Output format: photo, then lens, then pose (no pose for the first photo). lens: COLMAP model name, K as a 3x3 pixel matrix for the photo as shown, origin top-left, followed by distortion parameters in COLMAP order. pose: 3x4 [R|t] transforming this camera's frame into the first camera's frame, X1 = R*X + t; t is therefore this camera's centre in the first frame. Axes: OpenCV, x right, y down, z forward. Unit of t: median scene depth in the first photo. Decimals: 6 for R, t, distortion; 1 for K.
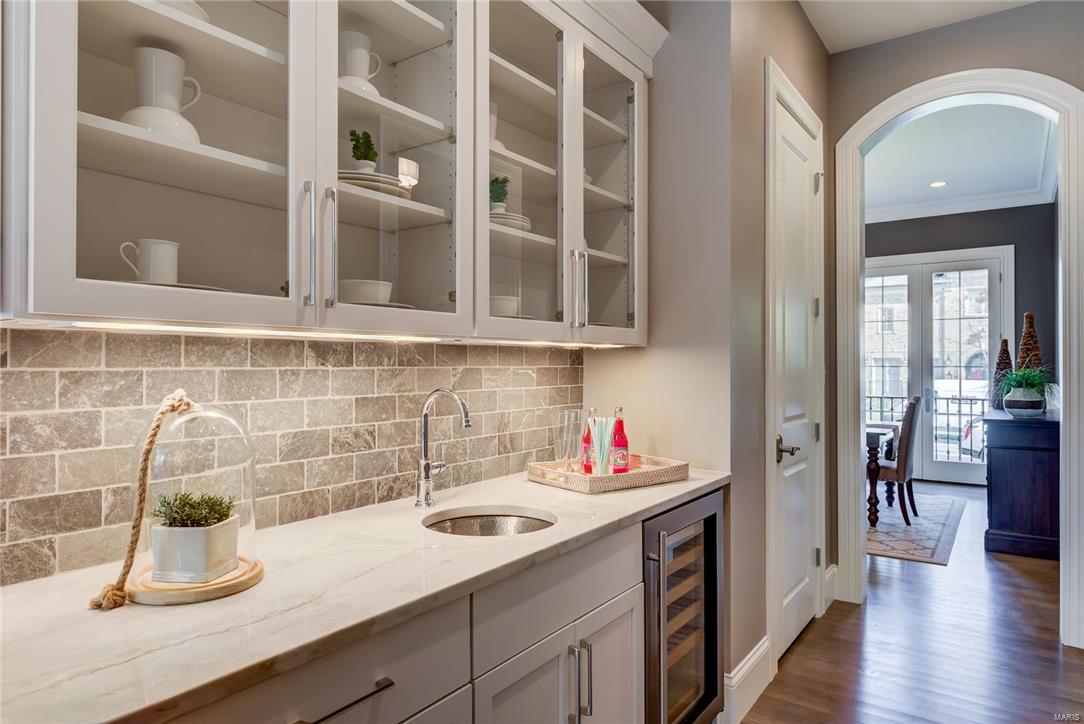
lens RADIAL K [[669.3, 0, 542.6], [0, 669.3, 363.3], [0, 0, 1]] dist [-0.000688, -0.000360]
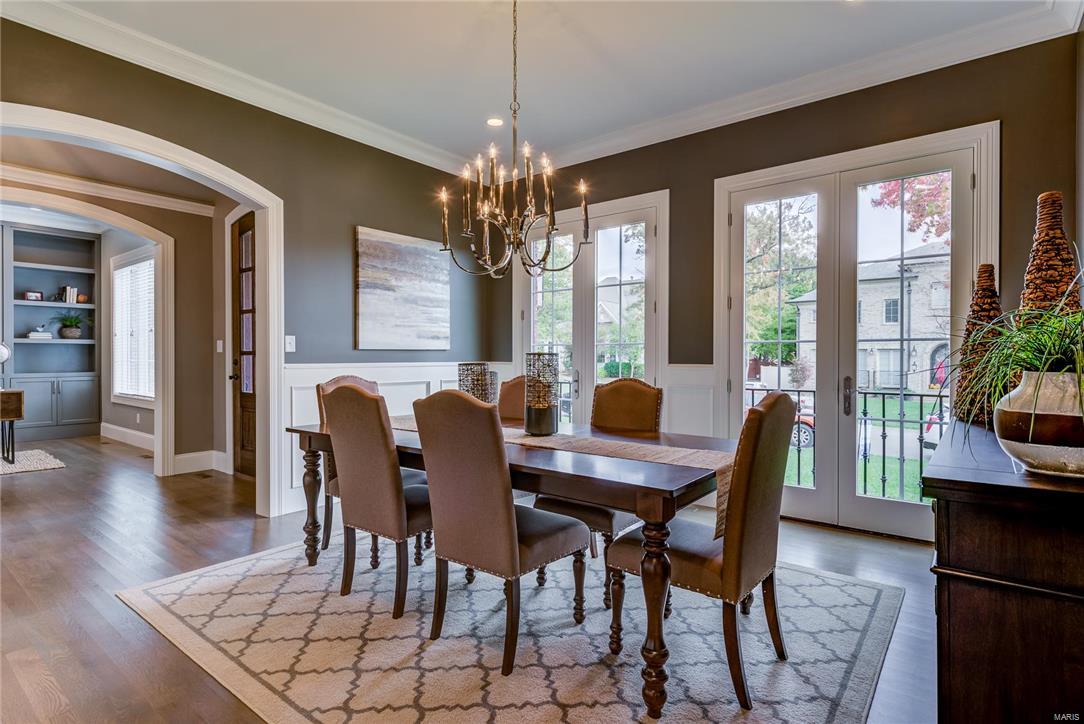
lens RADIAL K [[569.1, 0, 539.0], [0, 569.1, 360.5], [0, 0, 1]] dist [0.003297, 0.003380]
pose [[0.999072, -0.000423, -0.043070, 0.431793], [0.000663, 0.999984, 0.005565, 0.025577], [0.043067, -0.005588, 0.999057, 0.640310]]
